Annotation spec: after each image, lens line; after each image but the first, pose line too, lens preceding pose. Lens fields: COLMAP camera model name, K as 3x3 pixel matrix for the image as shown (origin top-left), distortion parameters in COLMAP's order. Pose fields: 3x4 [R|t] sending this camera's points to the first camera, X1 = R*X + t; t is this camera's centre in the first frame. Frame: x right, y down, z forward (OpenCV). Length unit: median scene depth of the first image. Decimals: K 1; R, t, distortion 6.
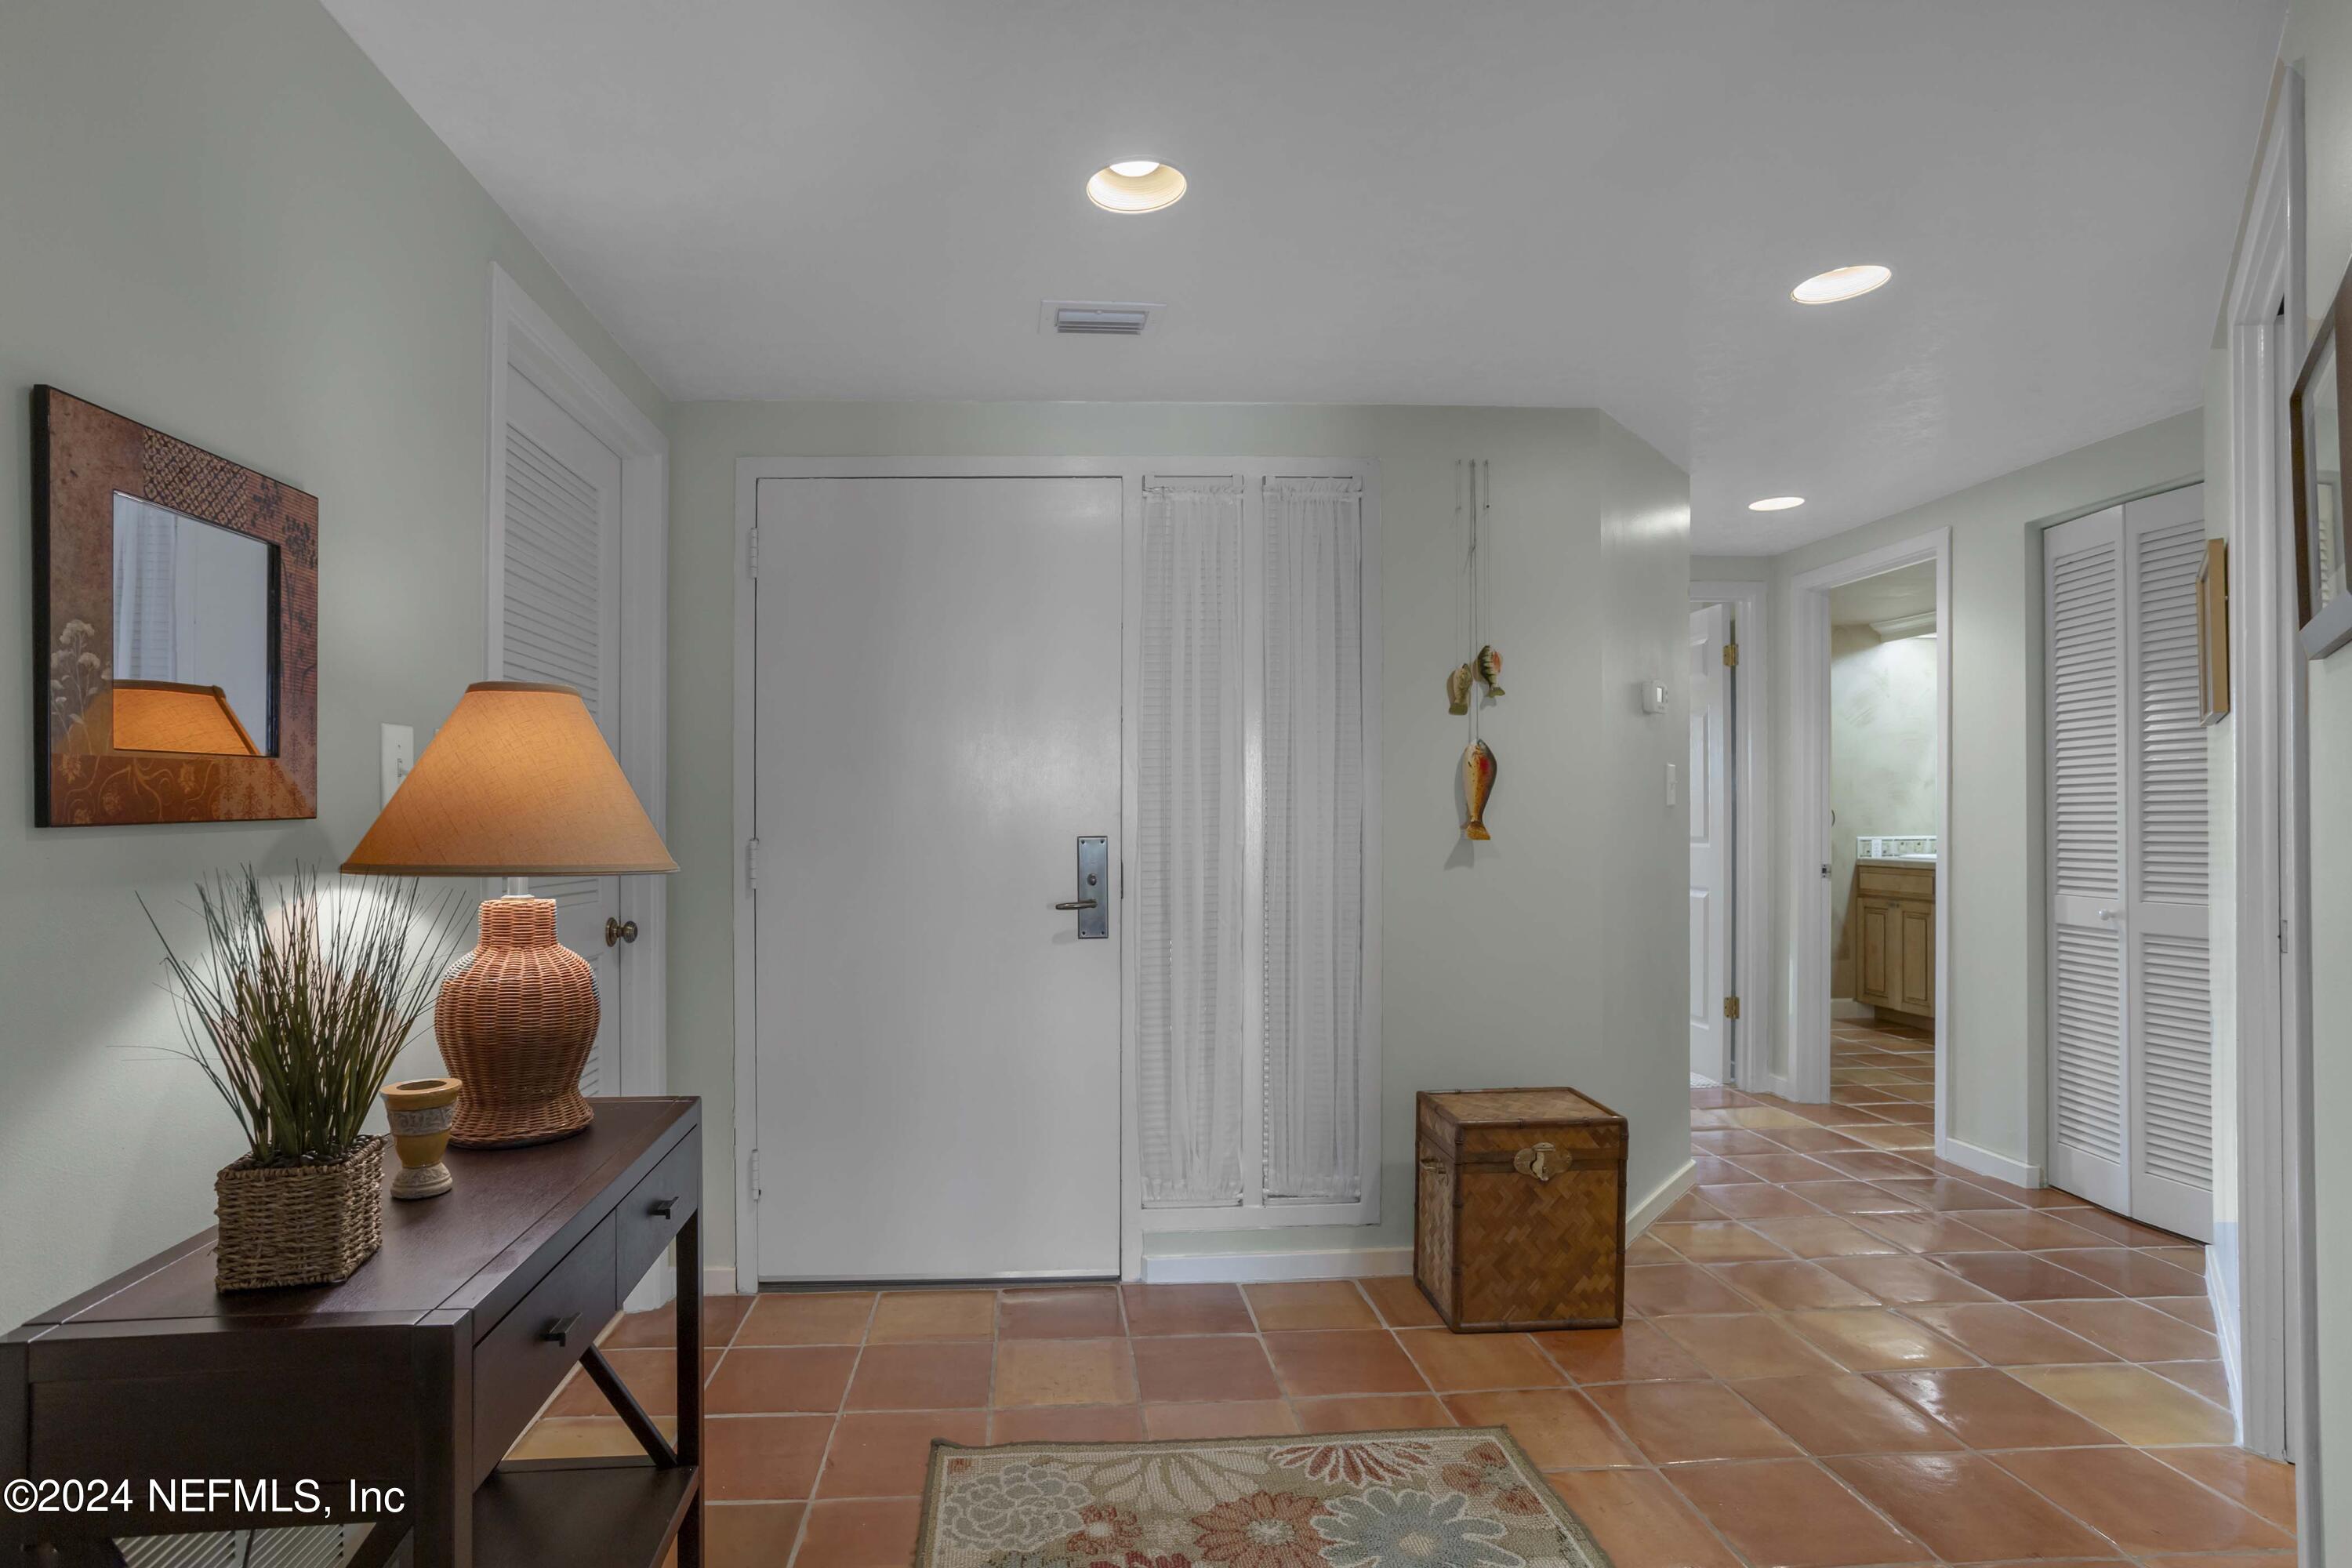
lens RADIAL K [[1105.8, 0, 1166.3], [0, 1105.8, 808.0], [0, 0, 1]] dist [-0.002128, 0.000395]
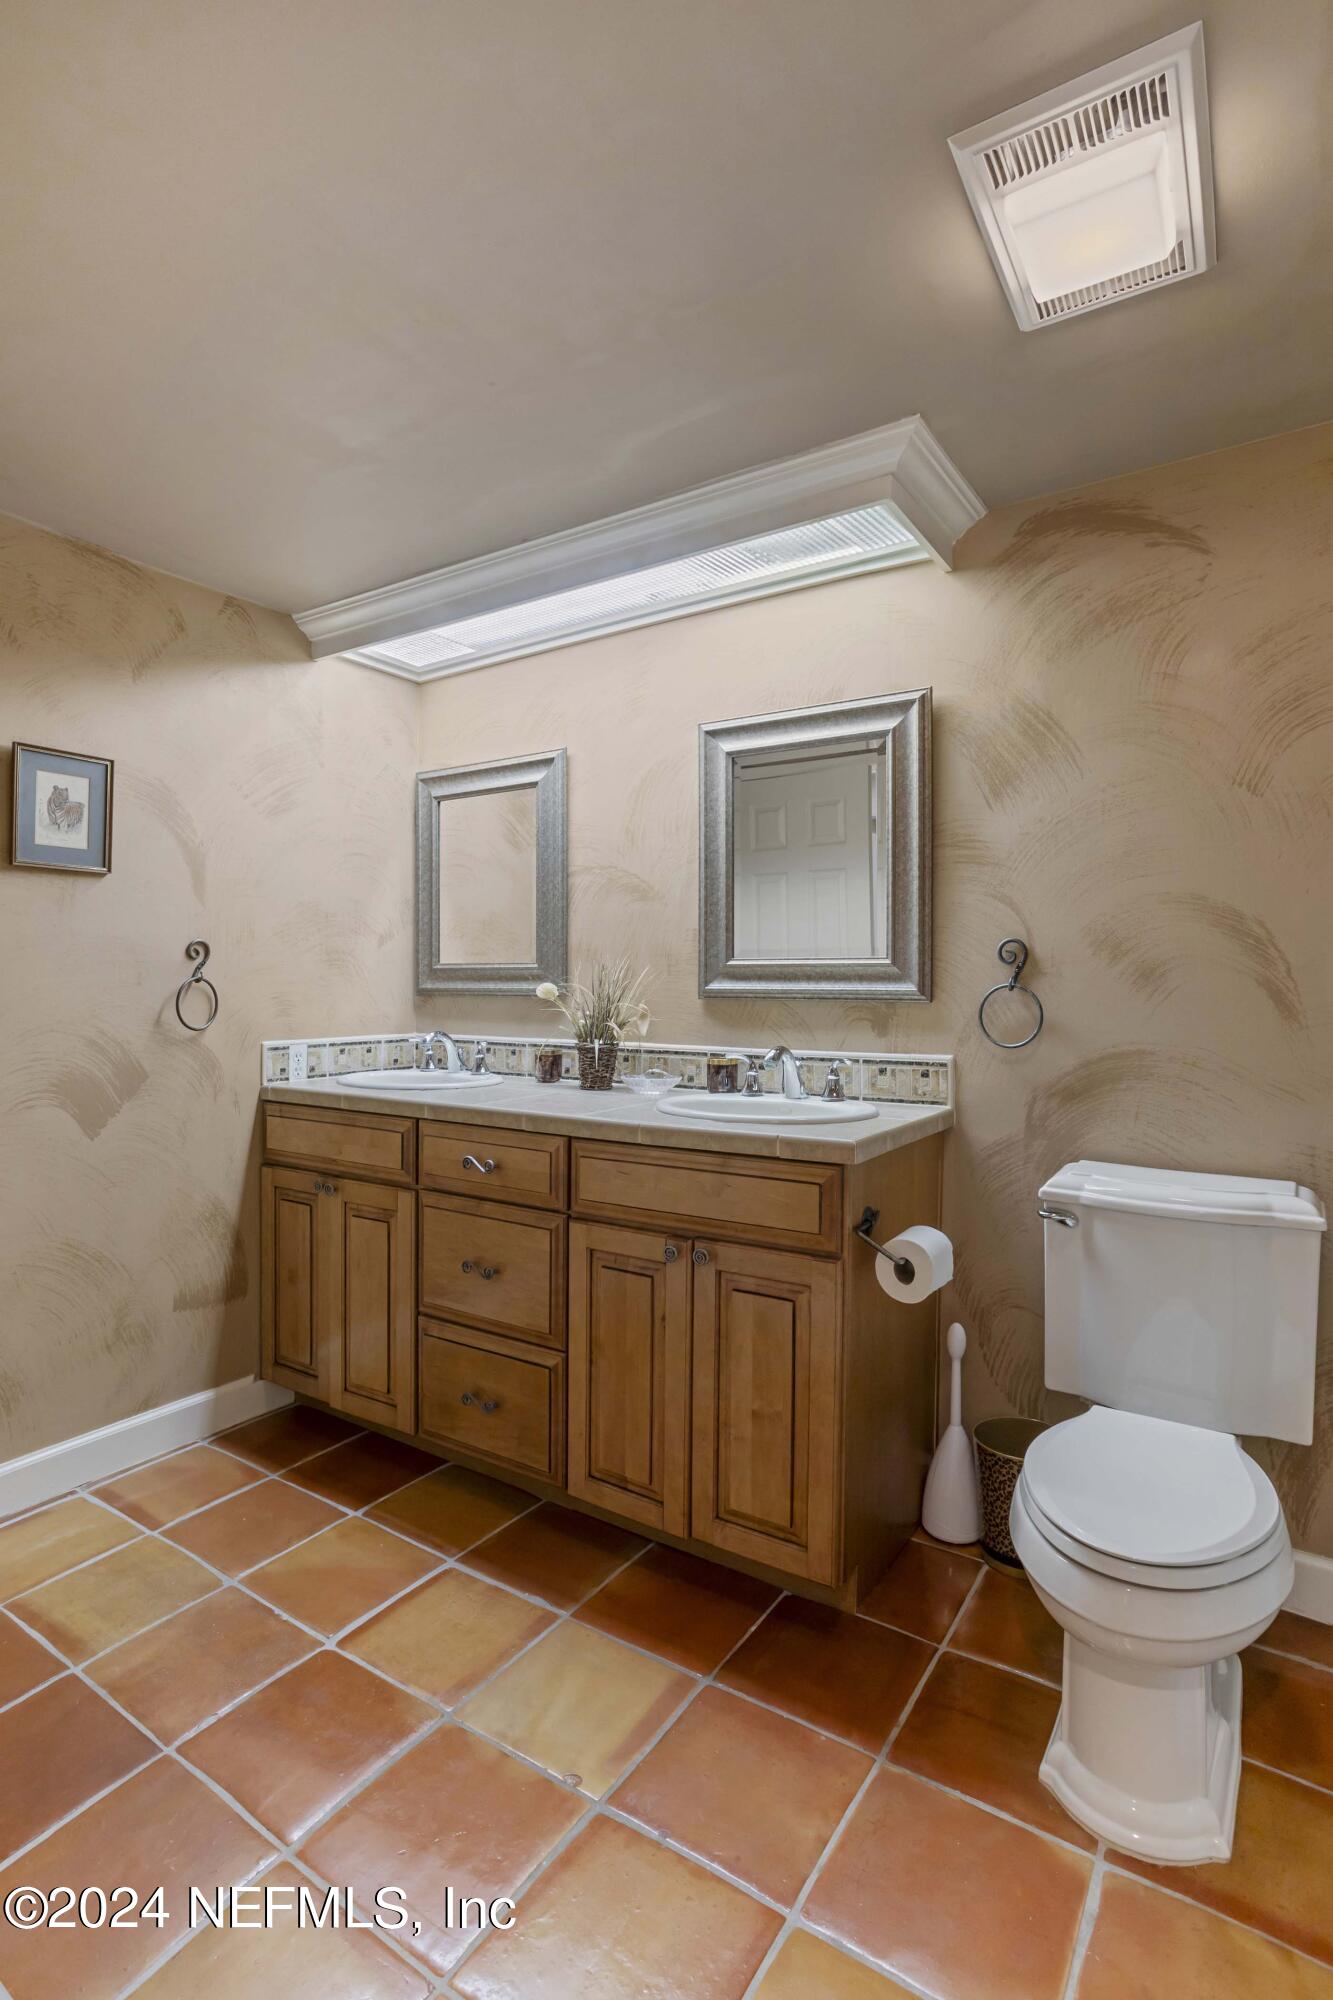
lens RADIAL K [[940.3, 0, 666.5], [0, 940.3, 1000.0], [0, 0, 1]] dist [-0.002128, 0.000395]
pose [[0.608608, -0.004520, 0.793458, 0.413551], [-0.010489, 0.999851, 0.013741, 0.000876], [-0.793402, -0.016685, 0.608470, 0.620664]]
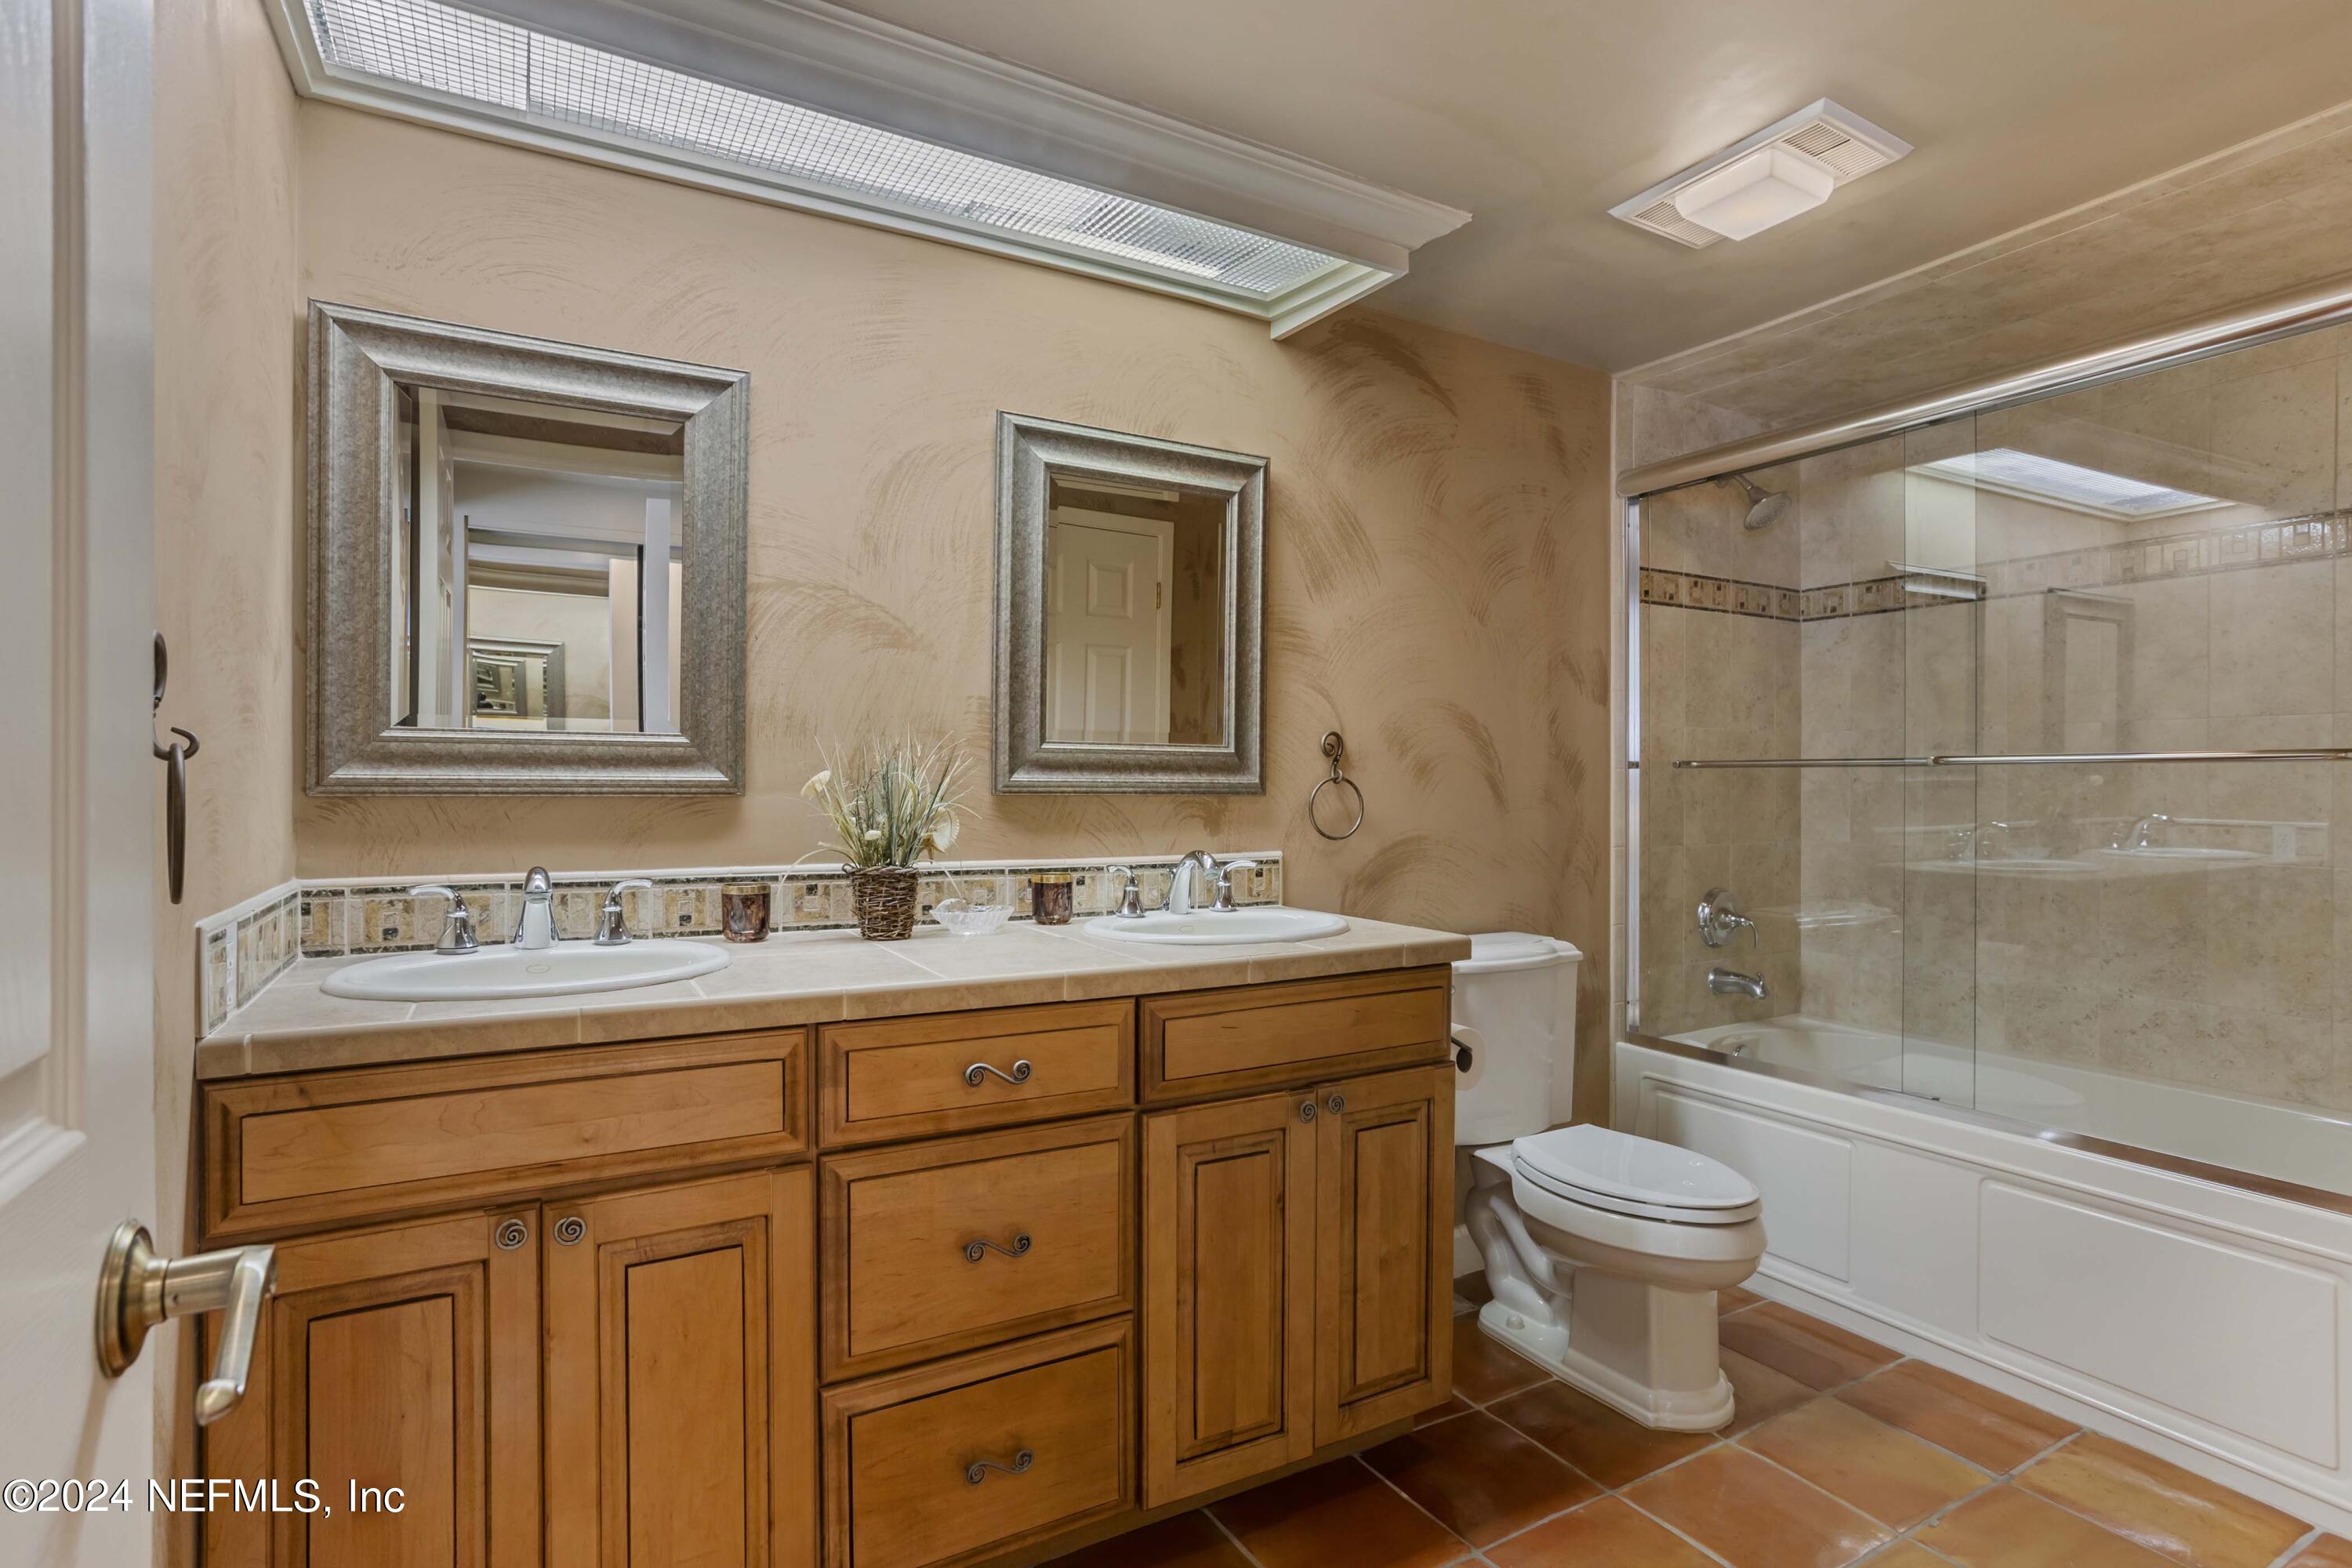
lens RADIAL K [[1177.1, 0, 1180.7], [0, 1177.1, 793.1], [0, 0, 1]] dist [0.001823, 0.000439]
pose [[-0.408308, -0.009045, 0.912799, 0.390078], [-0.008496, 0.999945, 0.006109, 0.002303], [-0.912805, -0.005261, -0.408363, 0.941850]]
